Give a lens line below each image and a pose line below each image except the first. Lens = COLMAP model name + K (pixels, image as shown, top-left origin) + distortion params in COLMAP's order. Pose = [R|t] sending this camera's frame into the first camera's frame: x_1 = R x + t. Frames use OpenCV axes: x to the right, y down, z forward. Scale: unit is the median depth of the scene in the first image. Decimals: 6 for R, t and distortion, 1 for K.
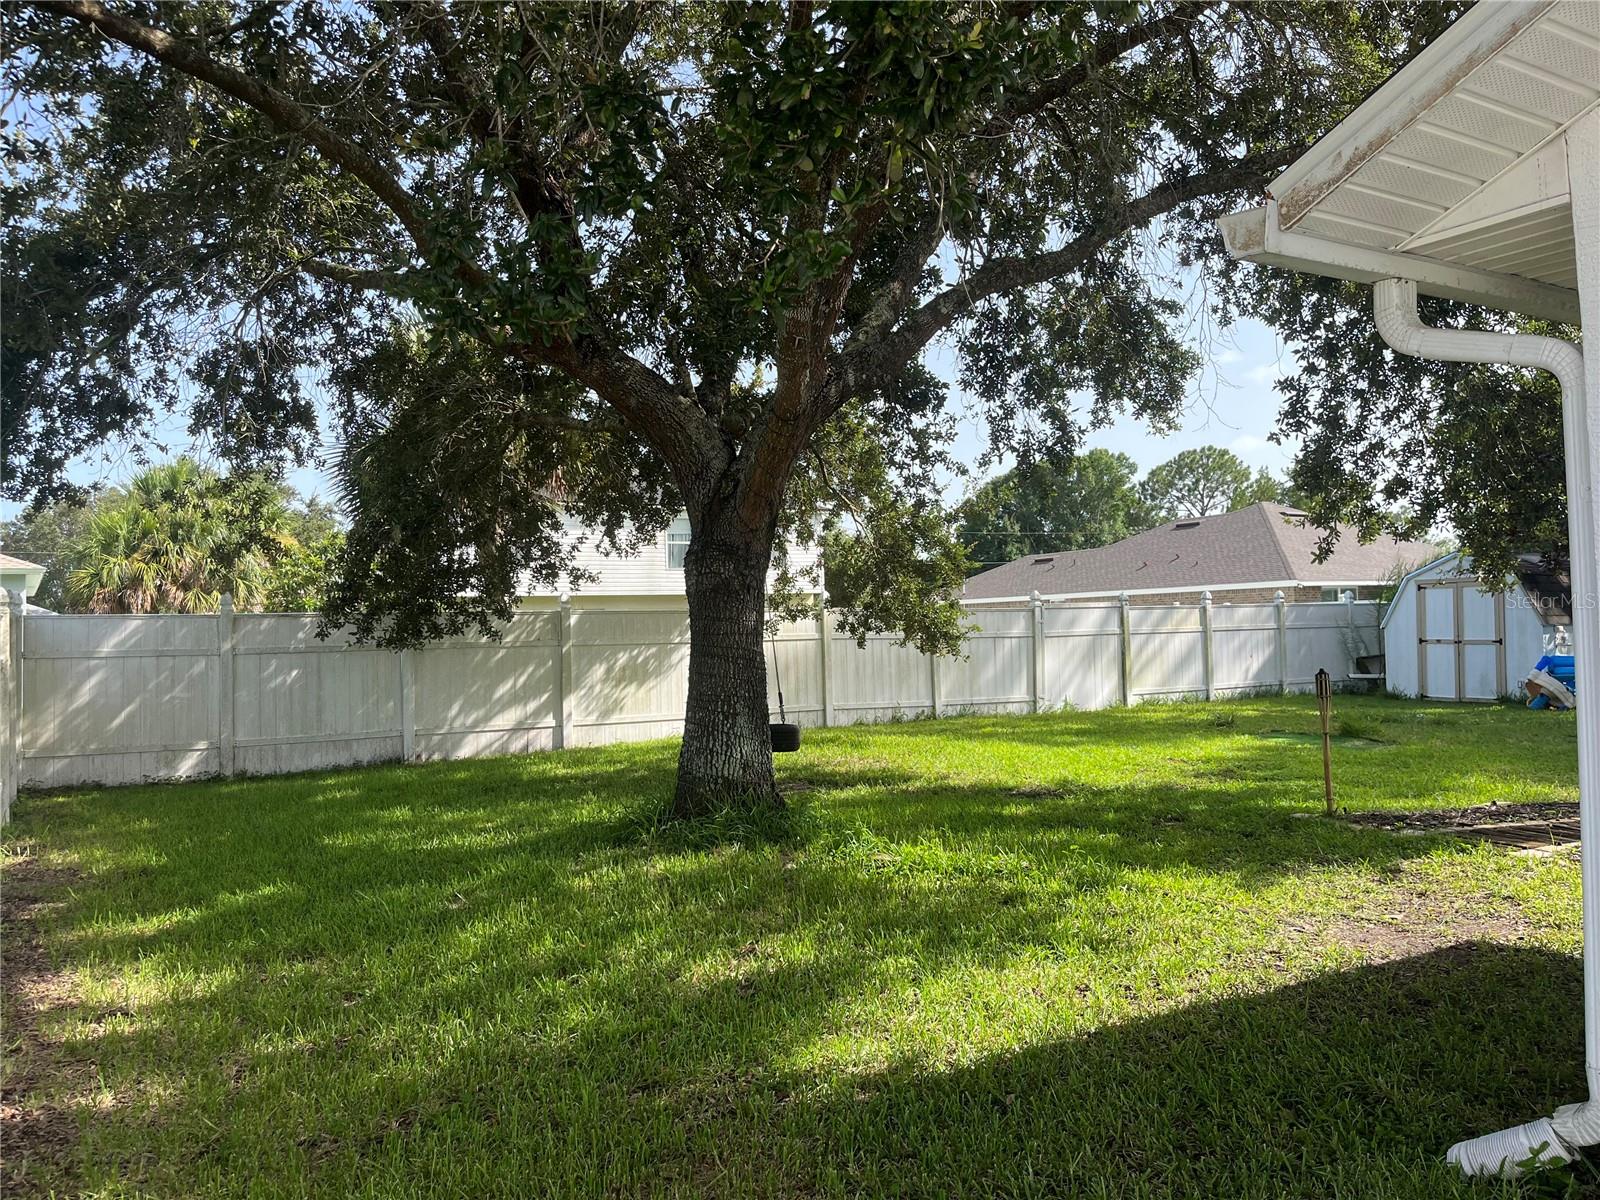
lens RADIAL K [[1220.3, 0, 800.1], [0, 1220.3, 598.9], [0, 0, 1]] dist [0.071331, -0.093967]
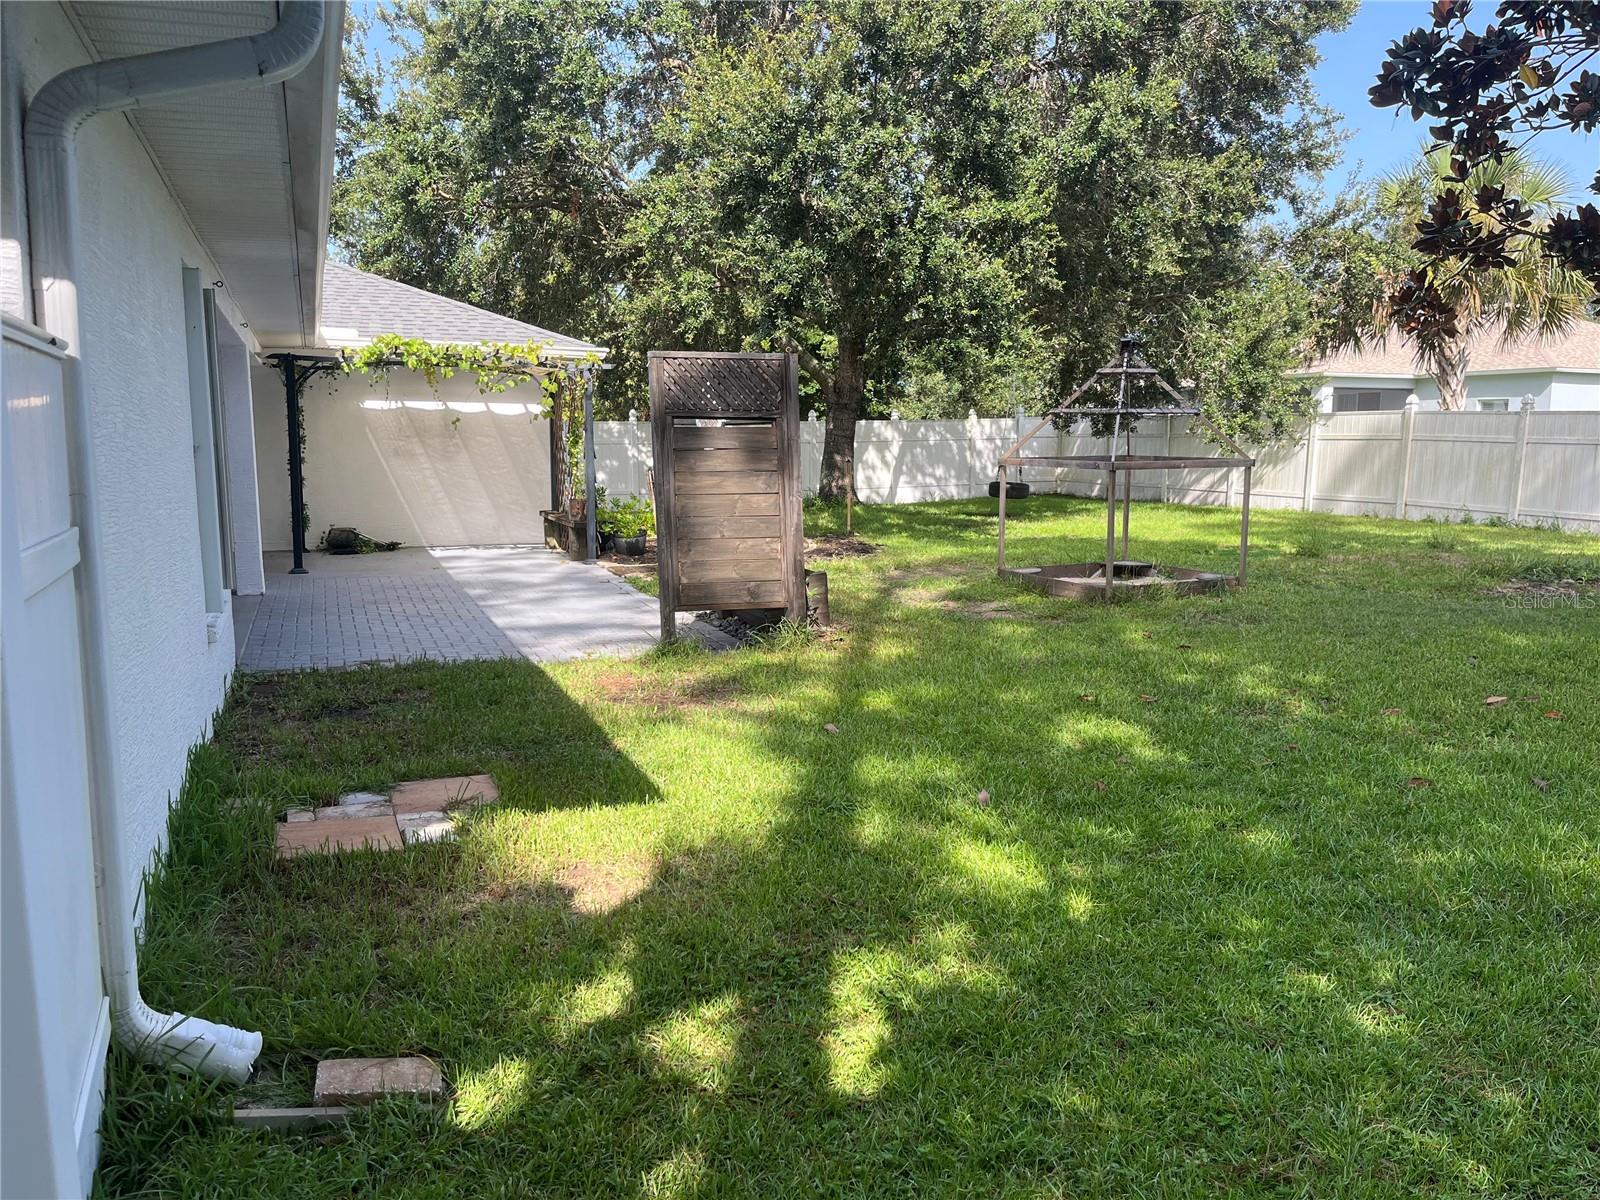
lens RADIAL K [[1220.3, 0, 799.0], [0, 1220.3, 610.4], [0, 0, 1]] dist [0.071331, -0.093967]
pose [[-0.175269, 0.169922, -0.969746, 1.306520], [0.030926, 0.985457, 0.167085, -0.017400], [0.984035, -0.000705, -0.177975, 0.724261]]
